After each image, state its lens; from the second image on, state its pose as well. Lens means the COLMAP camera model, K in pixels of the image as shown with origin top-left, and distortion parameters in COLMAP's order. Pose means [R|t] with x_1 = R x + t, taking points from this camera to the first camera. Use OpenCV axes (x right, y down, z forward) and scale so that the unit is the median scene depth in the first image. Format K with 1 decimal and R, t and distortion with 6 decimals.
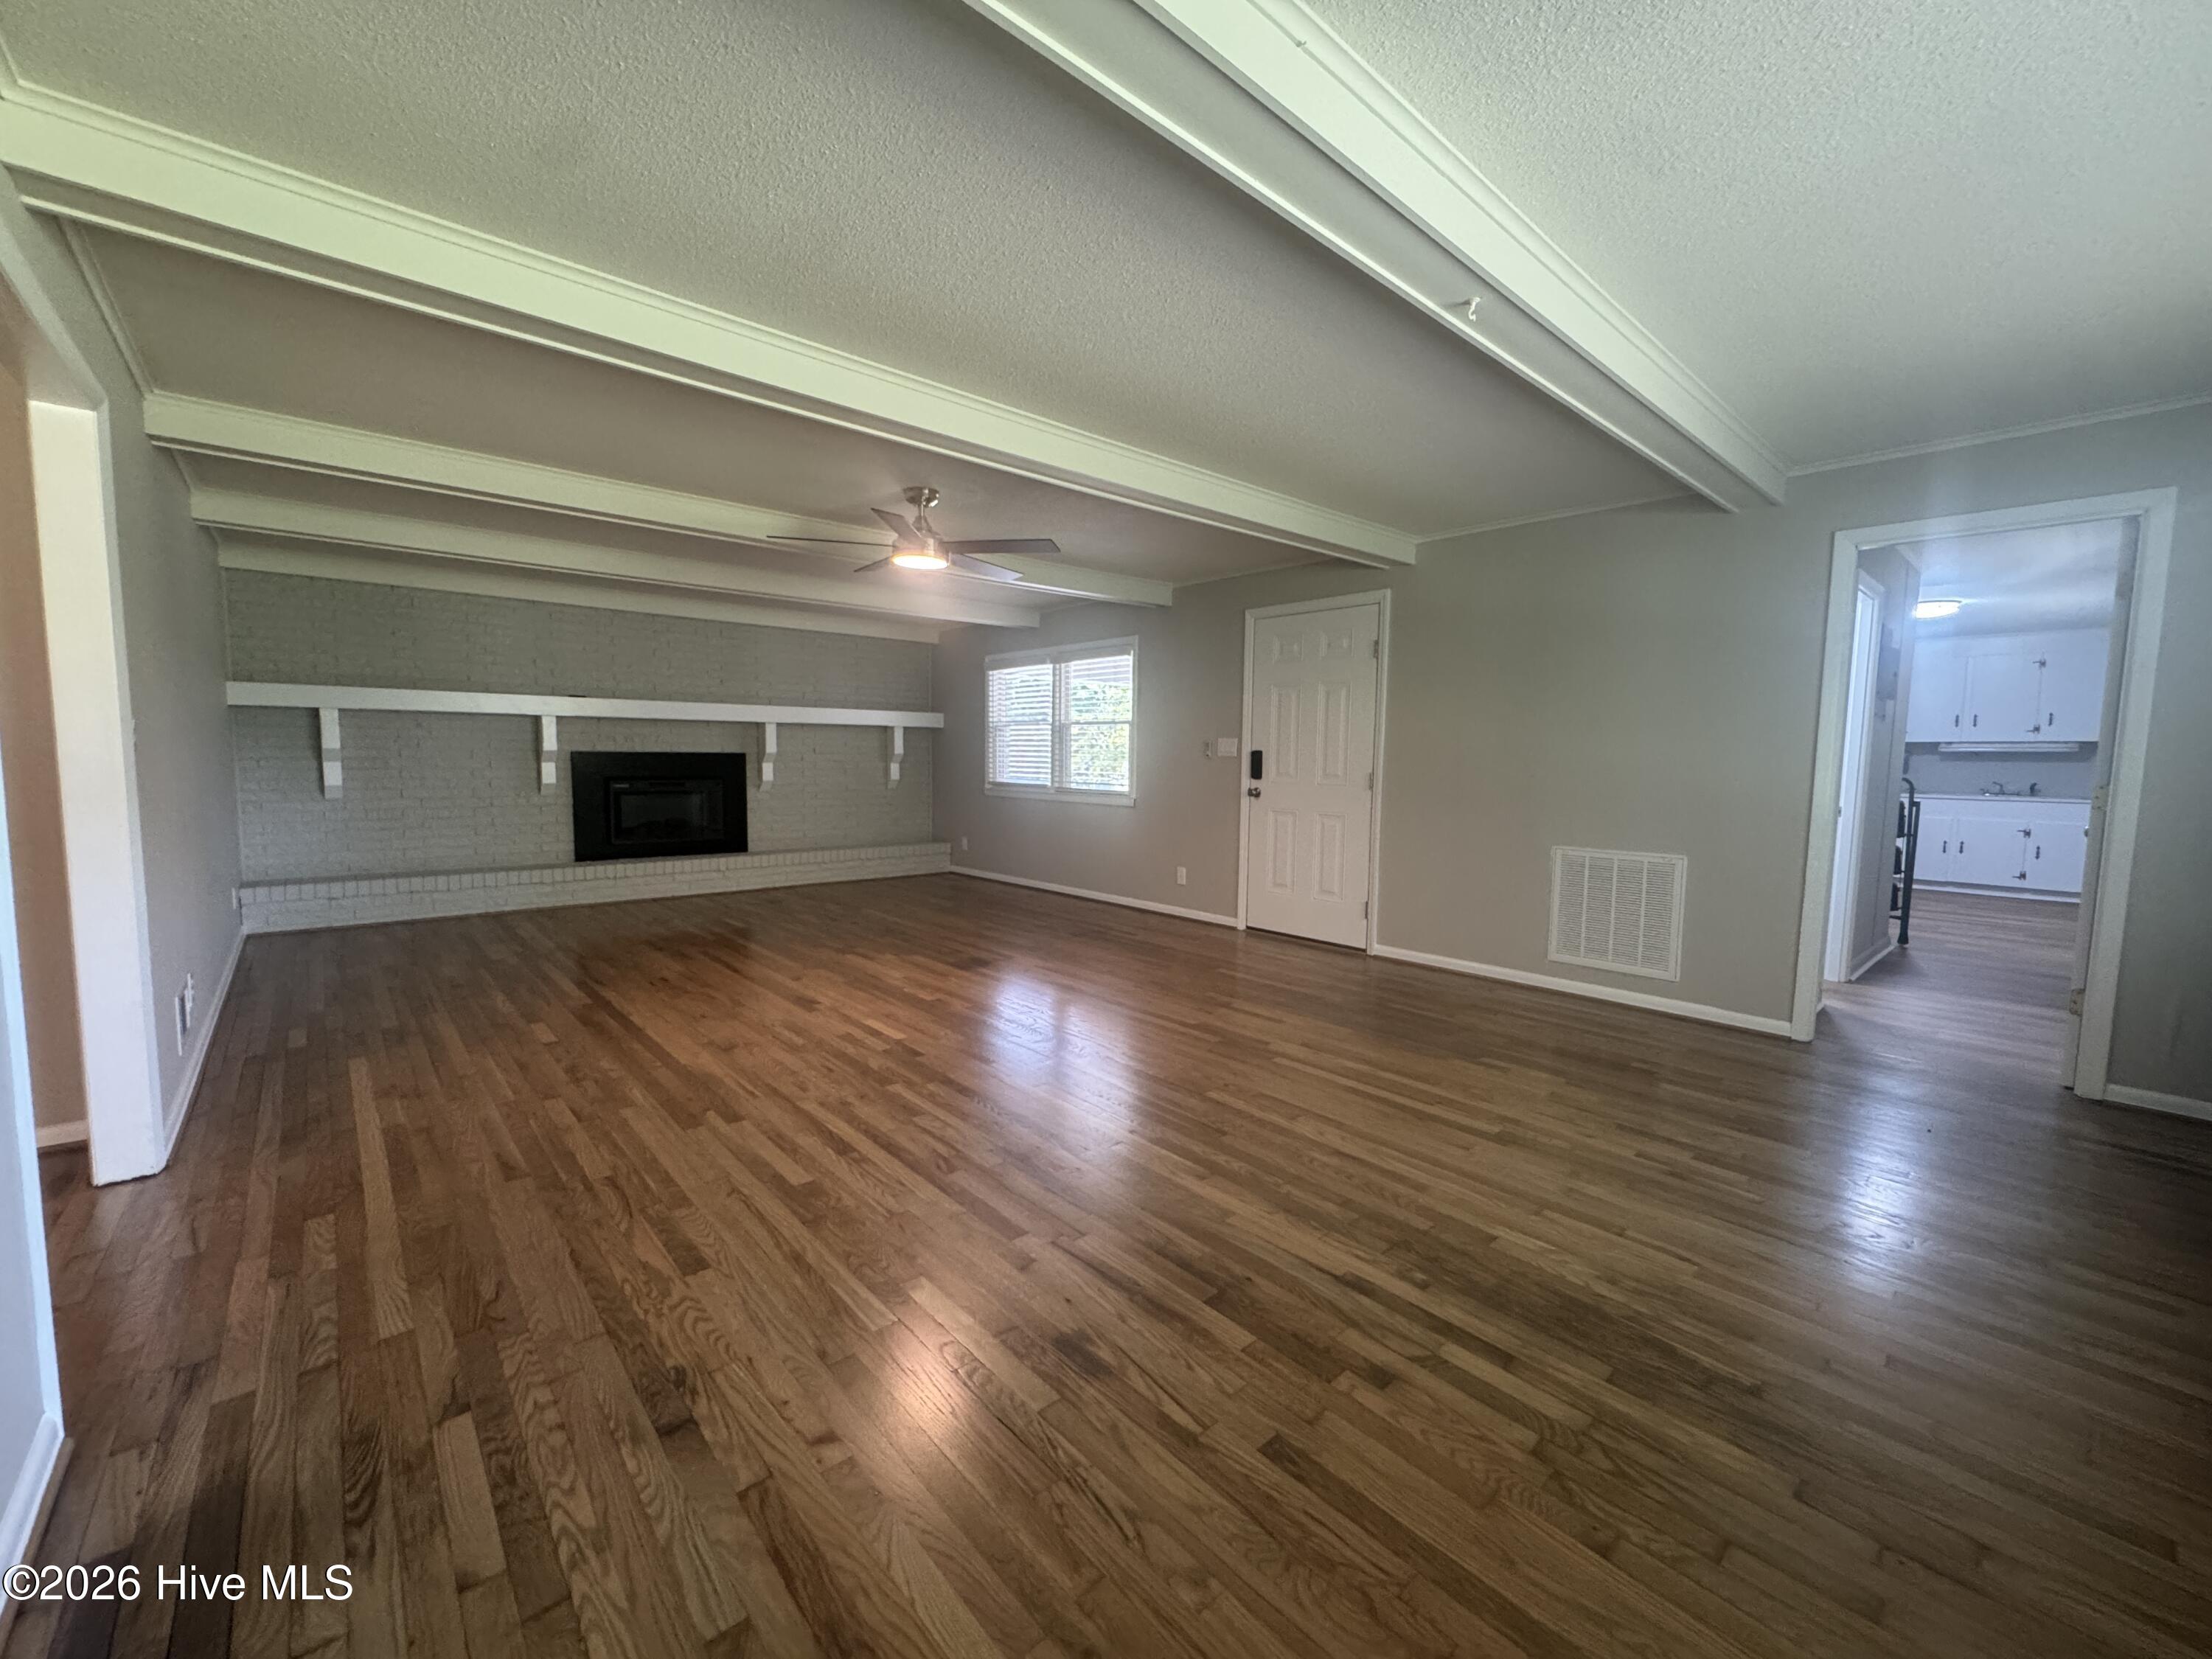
lens RADIAL K [[882.6, 0, 1108.6], [0, 882.6, 831.9], [0, 0, 1]] dist [-0.000708, -0.001417]
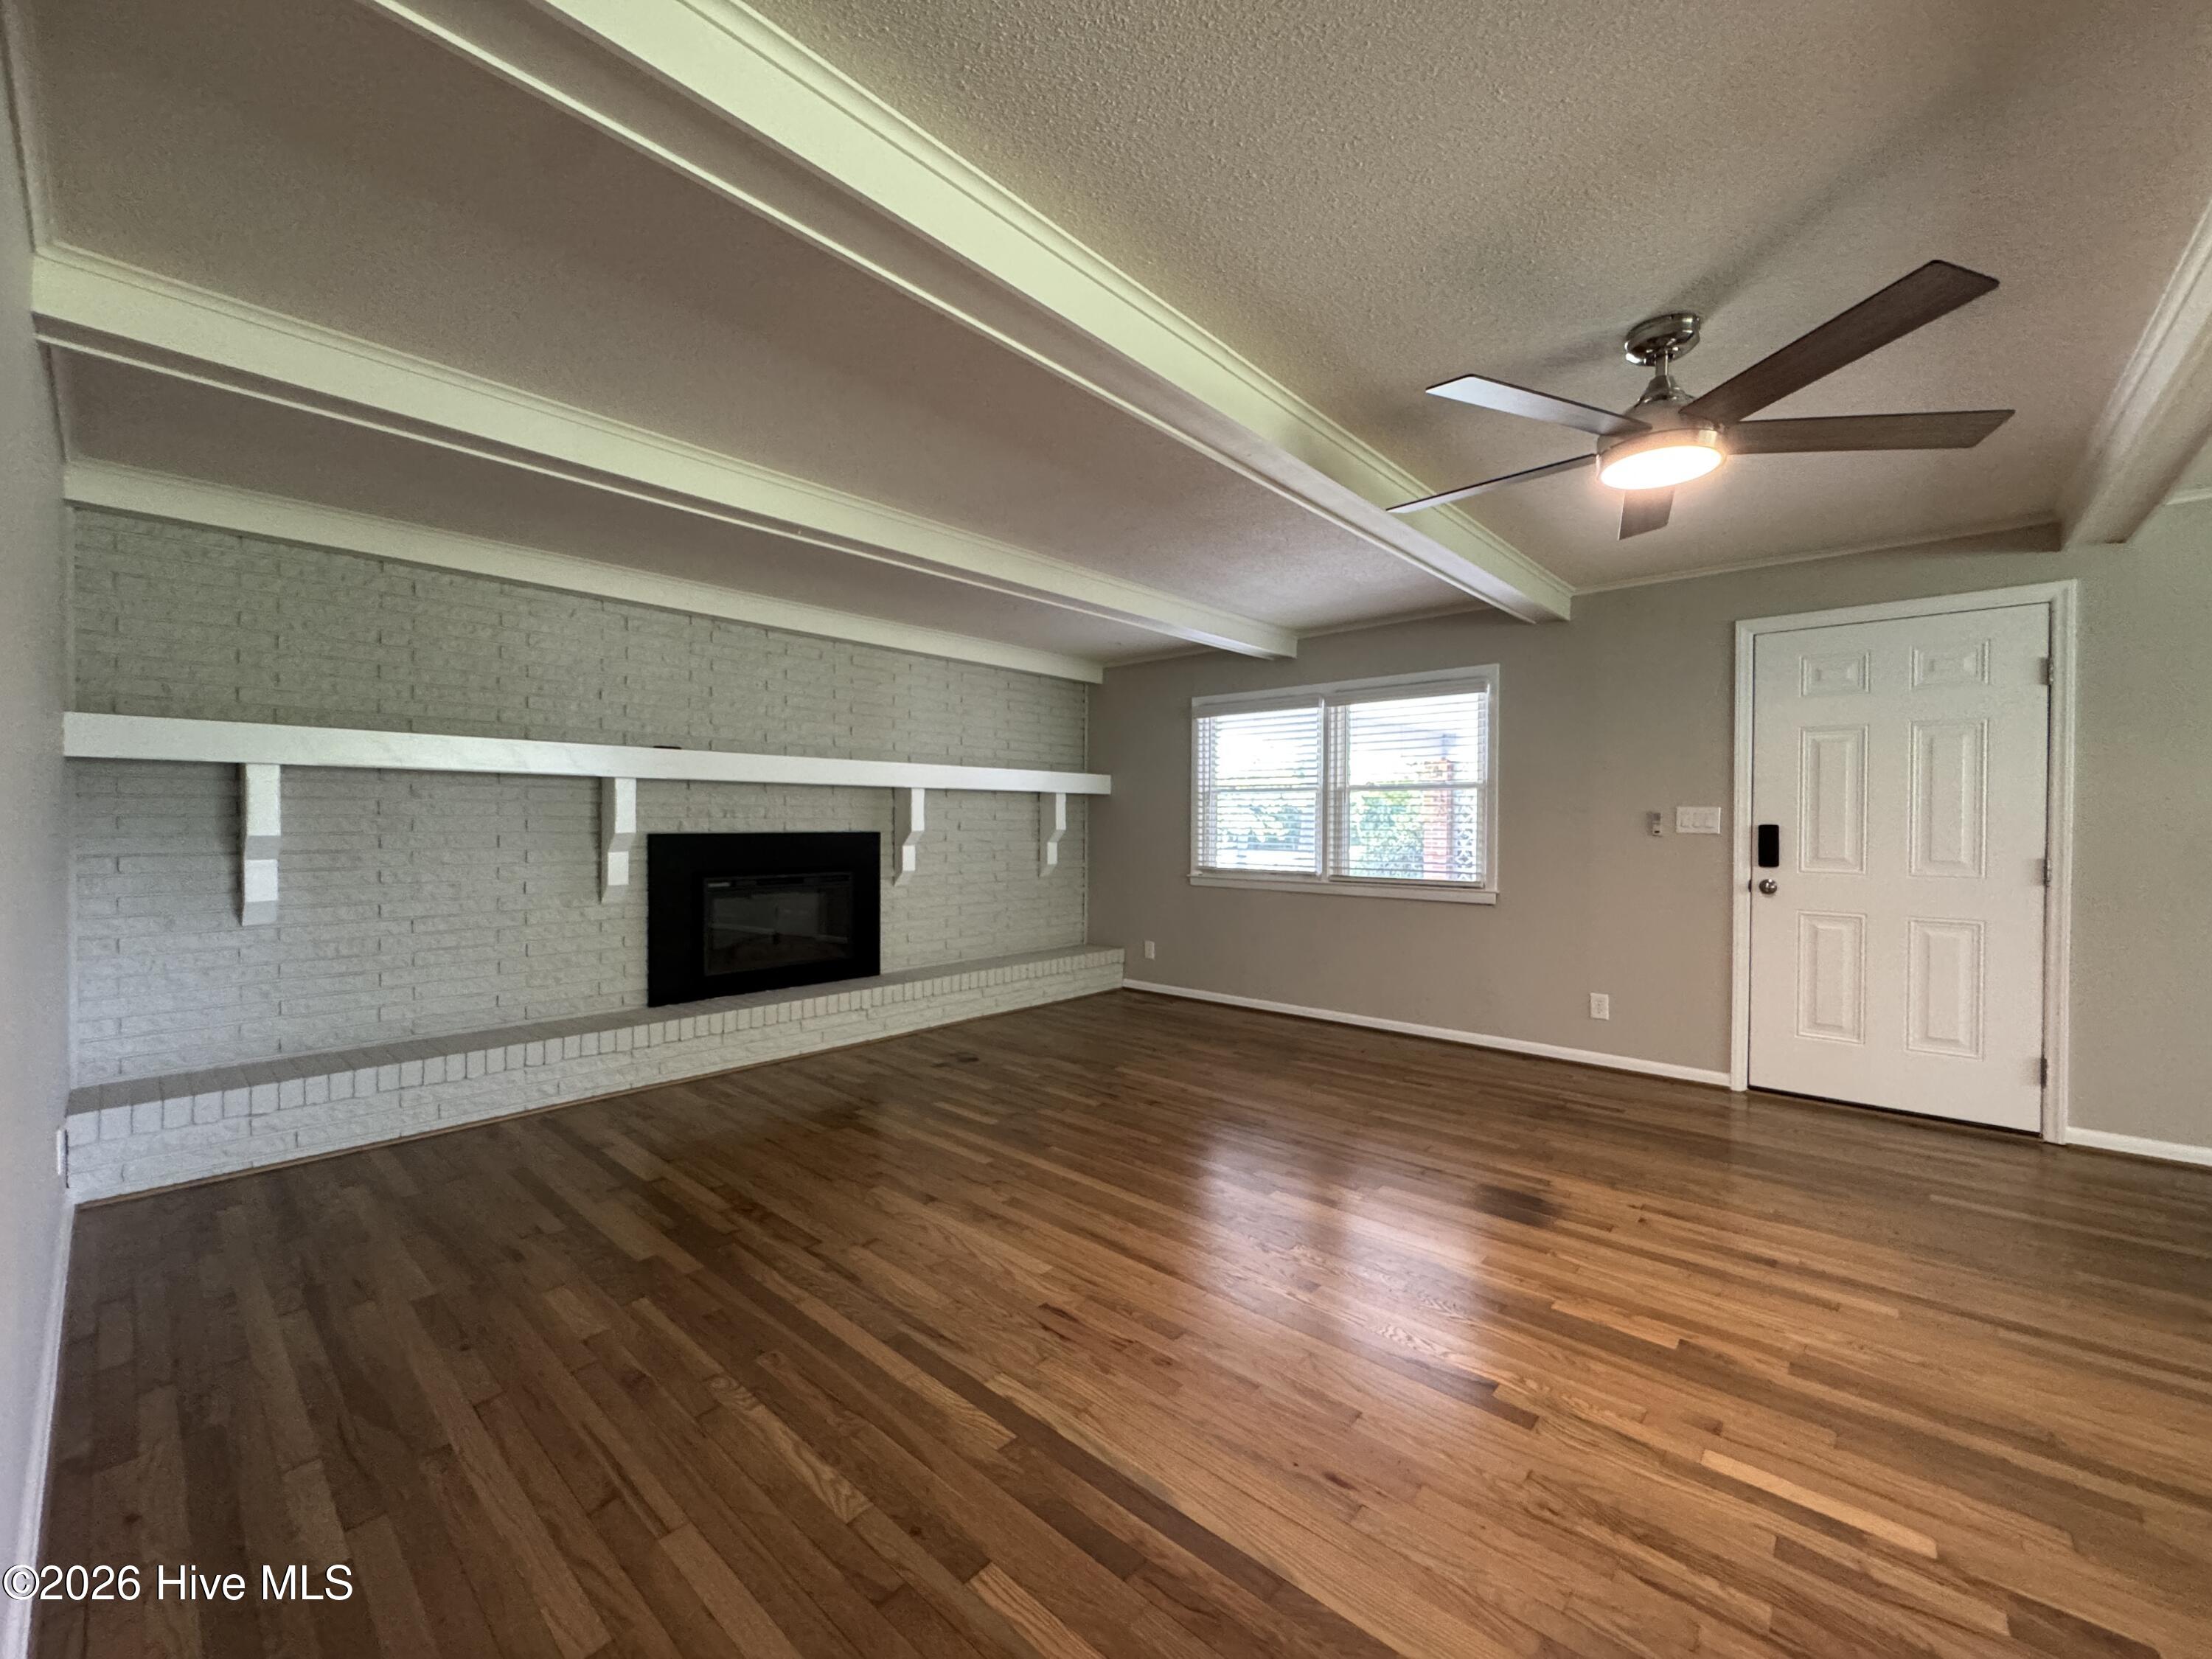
lens RADIAL K [[882.6, 0, 1109.2], [0, 882.6, 835.7], [0, 0, 1]] dist [-0.000708, -0.001417]
pose [[0.993611, -0.010144, 0.112403, -0.397208], [0.018054, 0.997413, -0.069577, -0.044435], [-0.111407, 0.071161, 0.991224, 0.374440]]
